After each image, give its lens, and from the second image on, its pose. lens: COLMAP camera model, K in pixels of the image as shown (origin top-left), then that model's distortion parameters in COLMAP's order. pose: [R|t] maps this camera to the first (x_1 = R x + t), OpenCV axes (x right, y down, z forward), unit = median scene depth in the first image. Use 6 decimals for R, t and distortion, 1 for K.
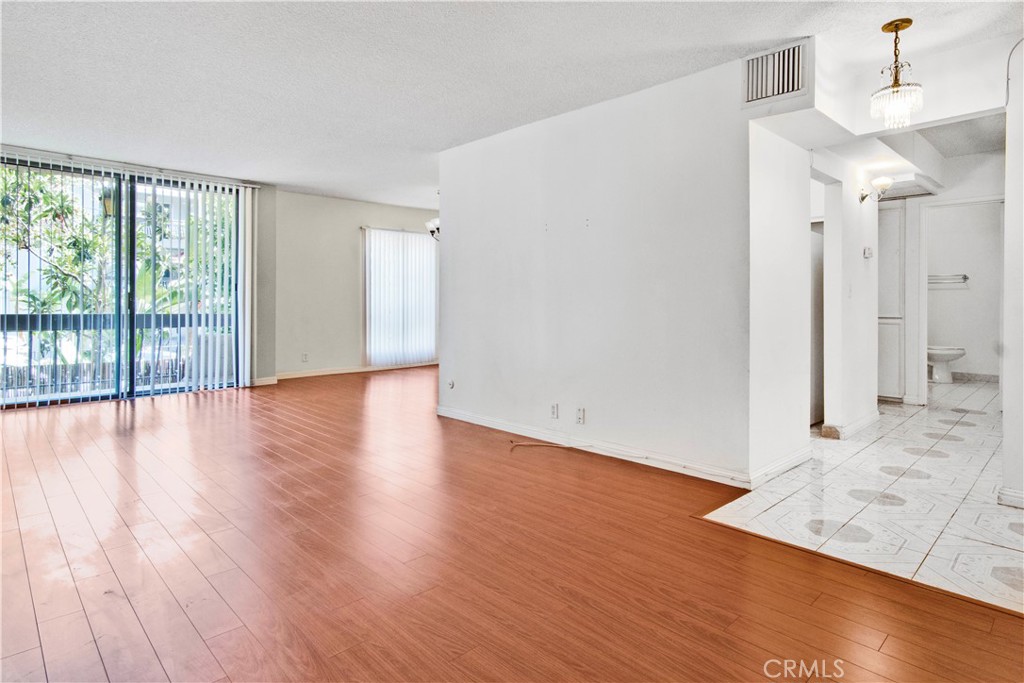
lens RADIAL K [[566.8, 0, 504.1], [0, 566.8, 299.4], [0, 0, 1]] dist [0.000155, 0.000181]
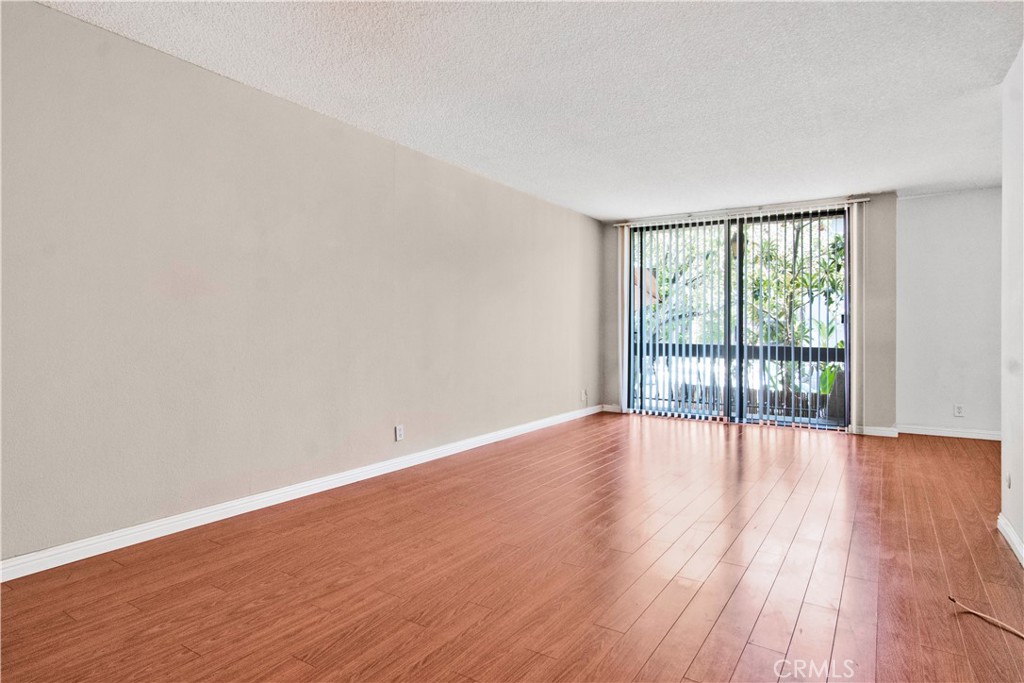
lens RADIAL K [[566.8, 0, 504.1], [0, 566.8, 299.4], [0, 0, 1]] dist [0.000155, 0.000181]
pose [[0.226183, -0.056729, -0.972431, 0.294822], [-0.005525, 0.998212, -0.059518, 0.005085], [0.974069, 0.018835, 0.225465, 0.306805]]
